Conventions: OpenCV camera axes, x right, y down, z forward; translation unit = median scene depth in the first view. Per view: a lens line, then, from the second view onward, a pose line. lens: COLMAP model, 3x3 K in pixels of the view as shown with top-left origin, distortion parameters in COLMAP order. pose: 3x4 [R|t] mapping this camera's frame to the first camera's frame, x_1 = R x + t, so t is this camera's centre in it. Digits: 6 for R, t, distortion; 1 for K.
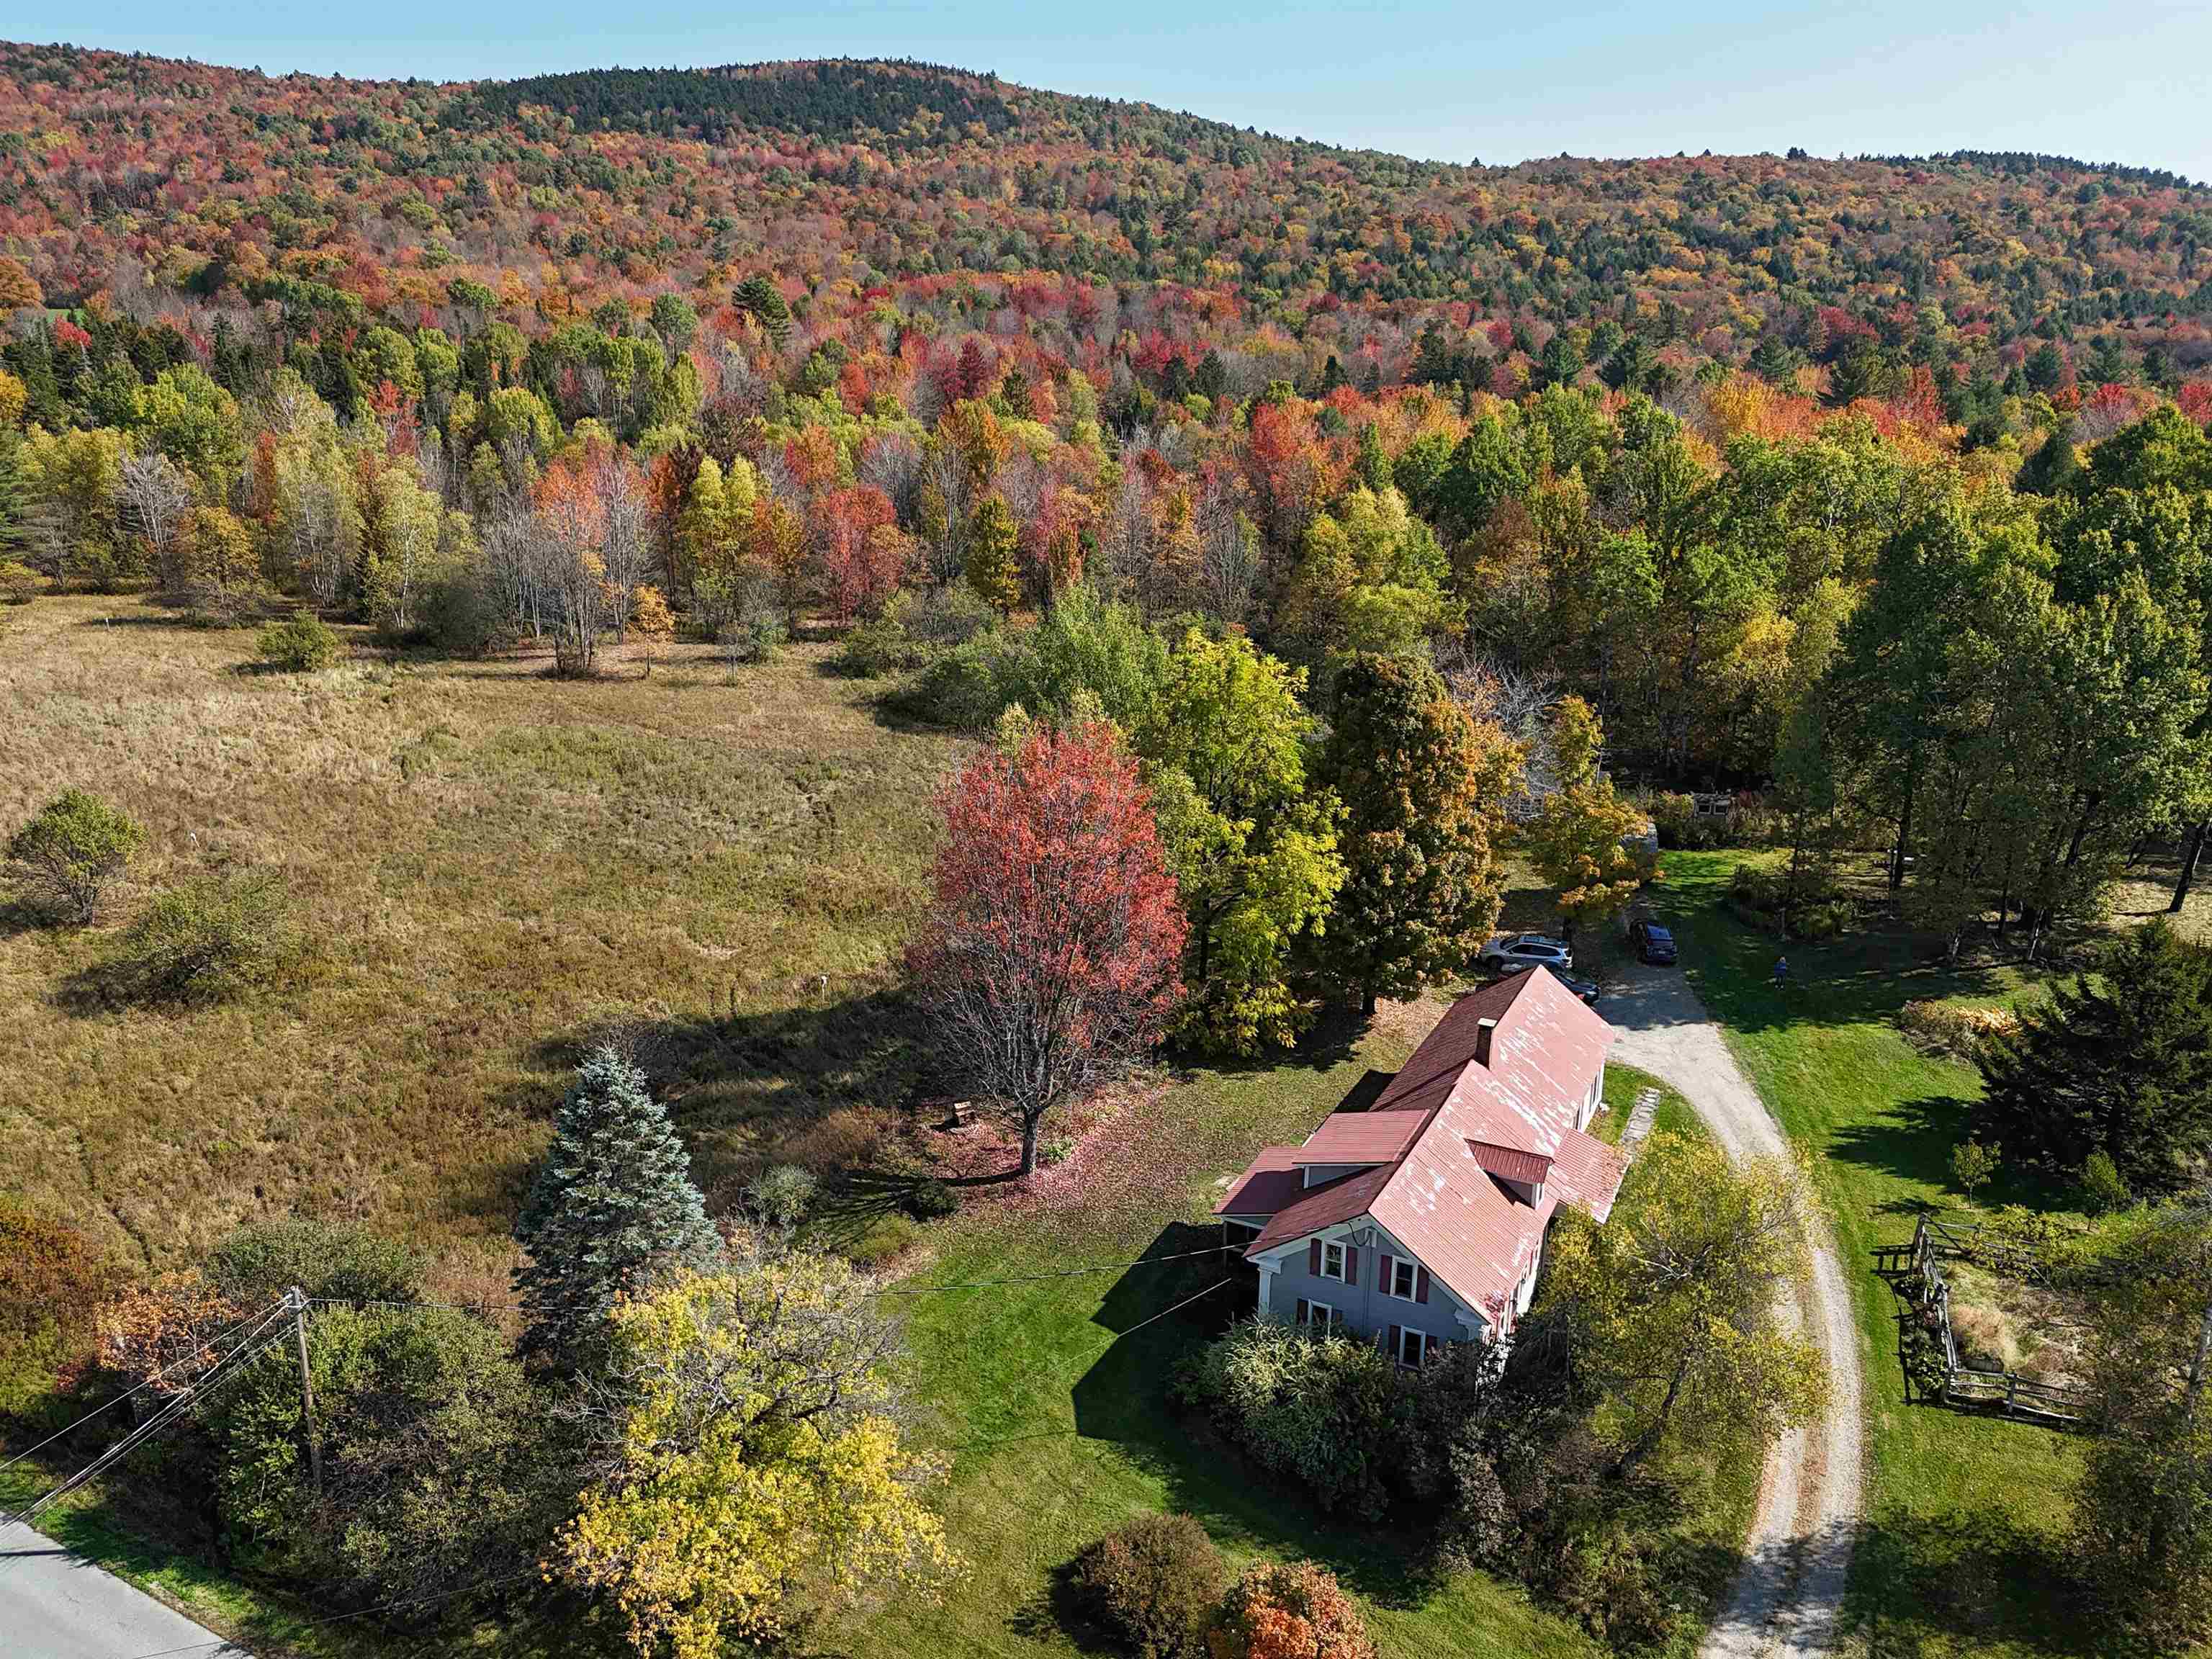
lens RADIAL K [[2157.7, 0, 1106.0], [0, 2157.7, 829.5], [0, 0, 1]] dist [0.127043, -0.239319]
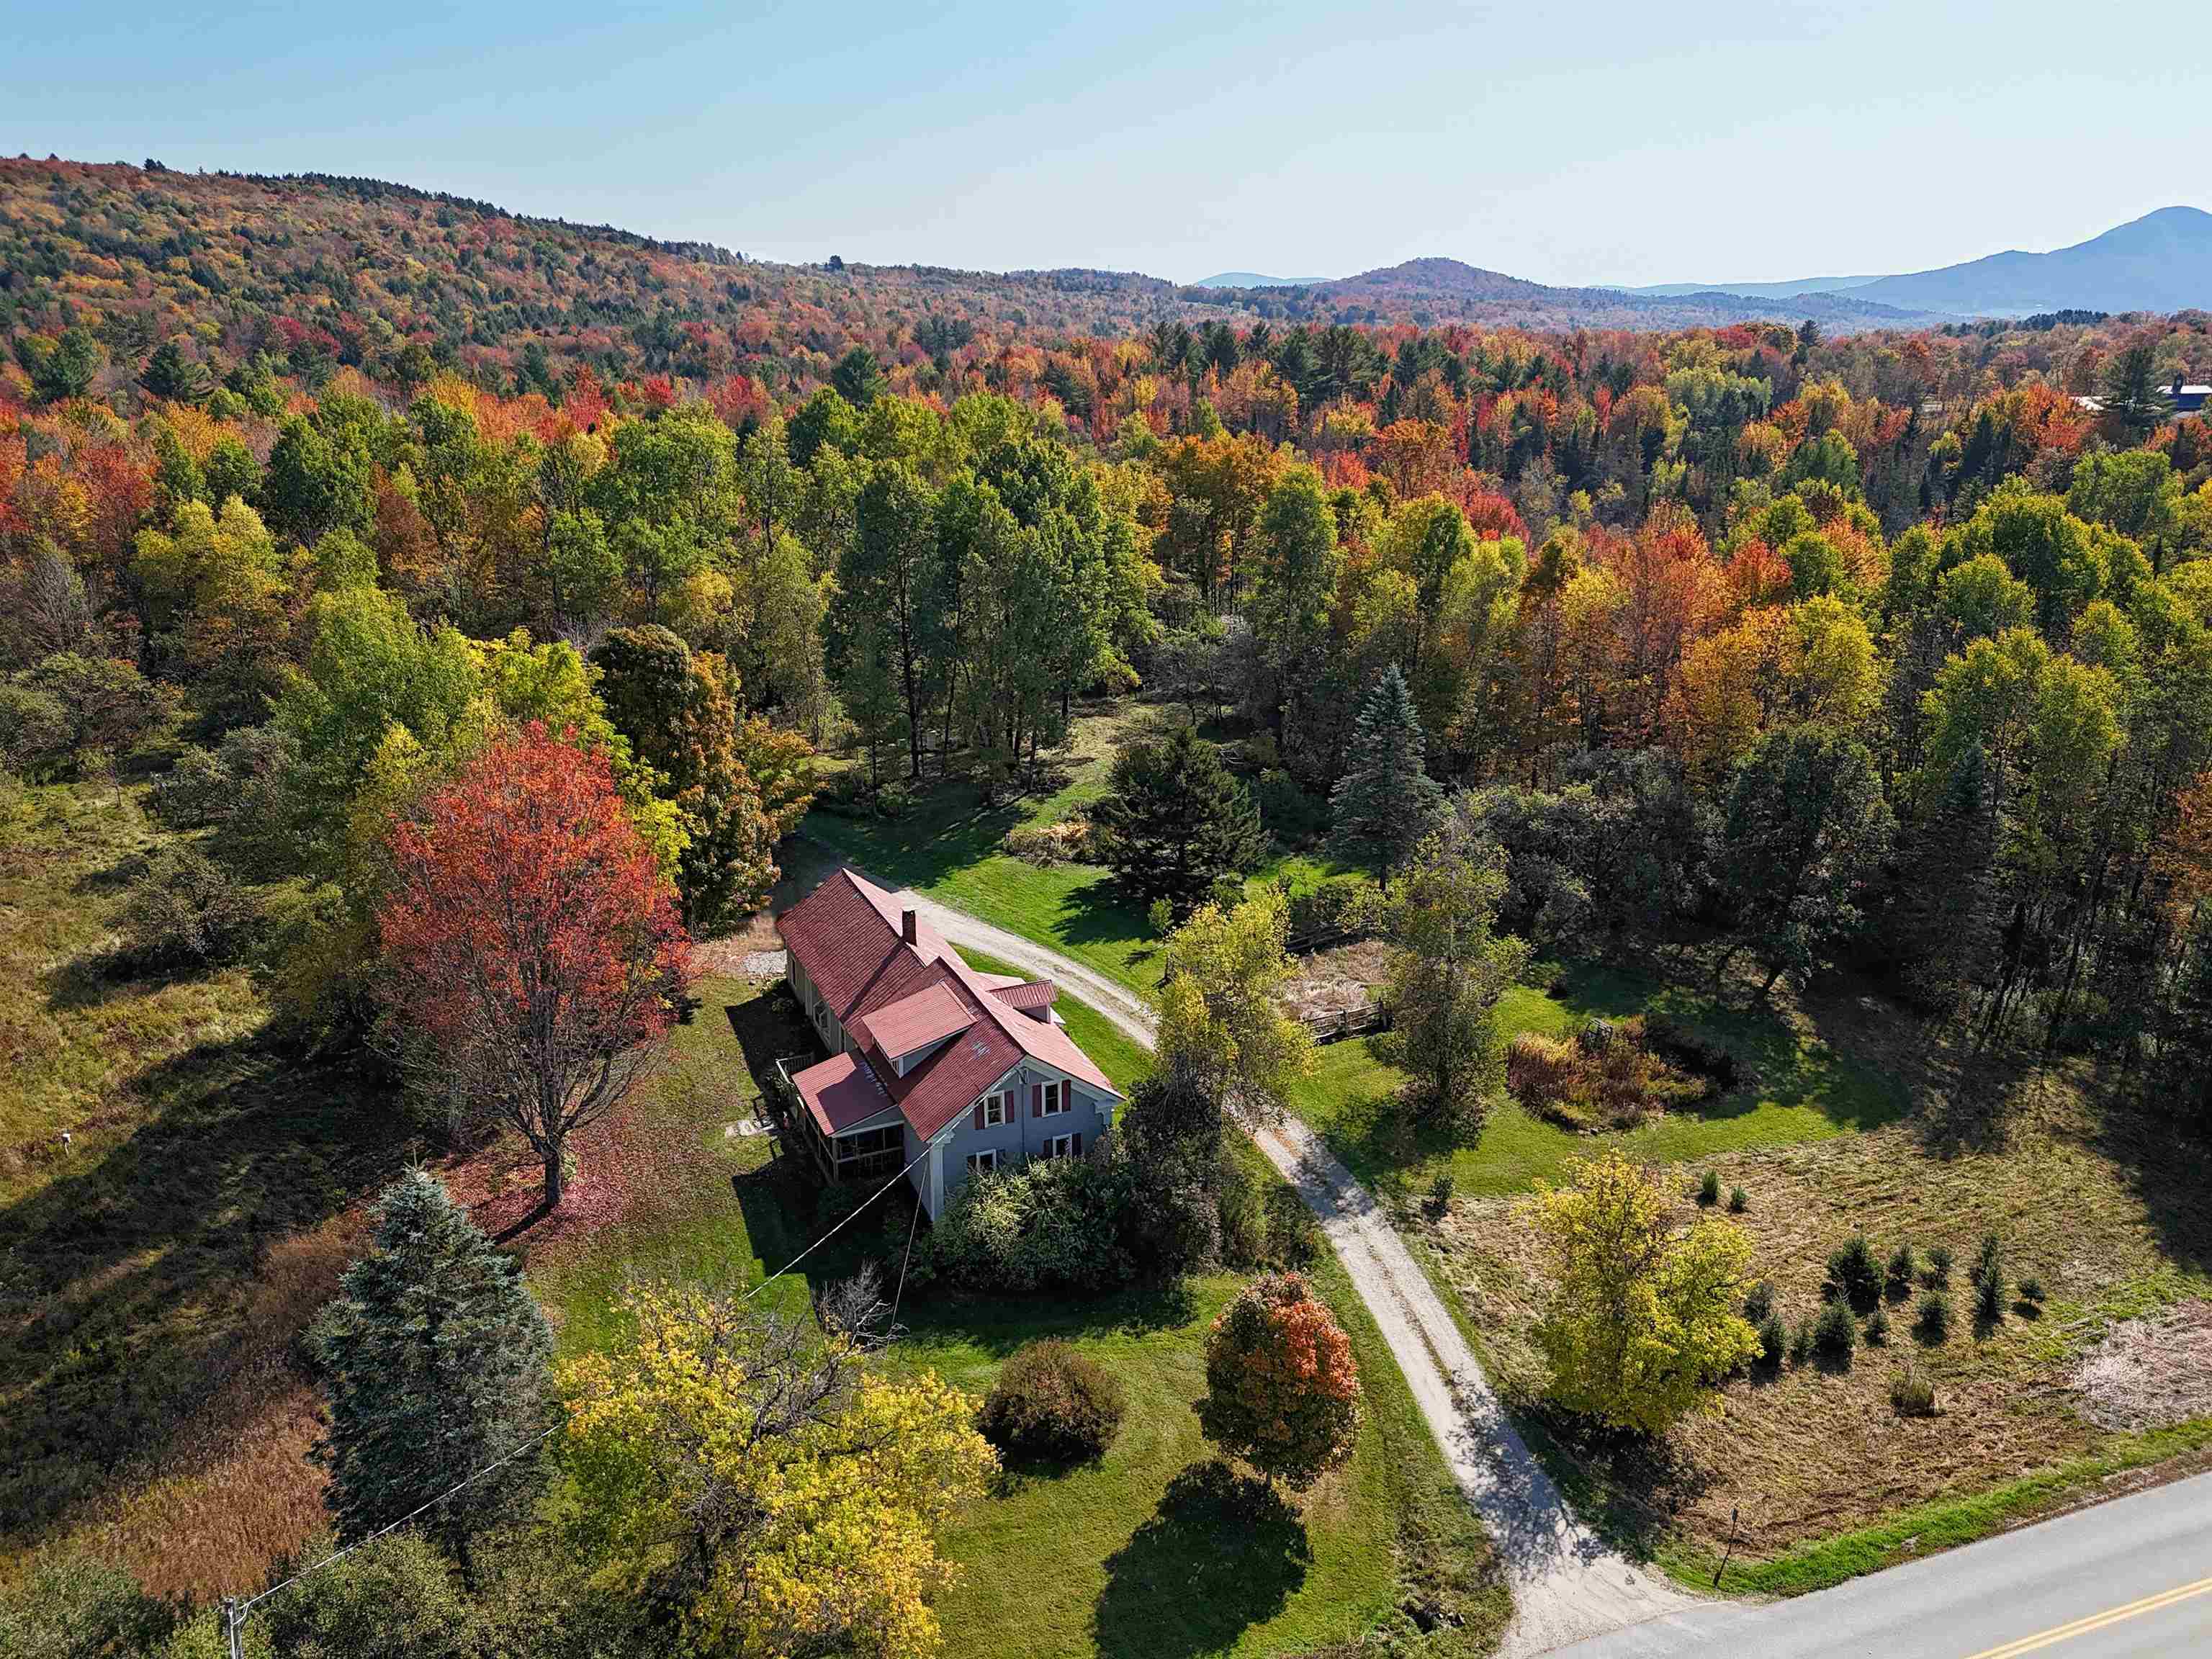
lens RADIAL K [[2157.7, 0, 1106.0], [0, 2157.7, 829.5], [0, 0, 1]] dist [0.127043, -0.239319]
pose [[0.462602, -0.200627, 0.863567, -0.454578], [0.213611, 0.970585, 0.111061, -0.035041], [-0.860447, 0.133090, 0.491851, 0.189610]]
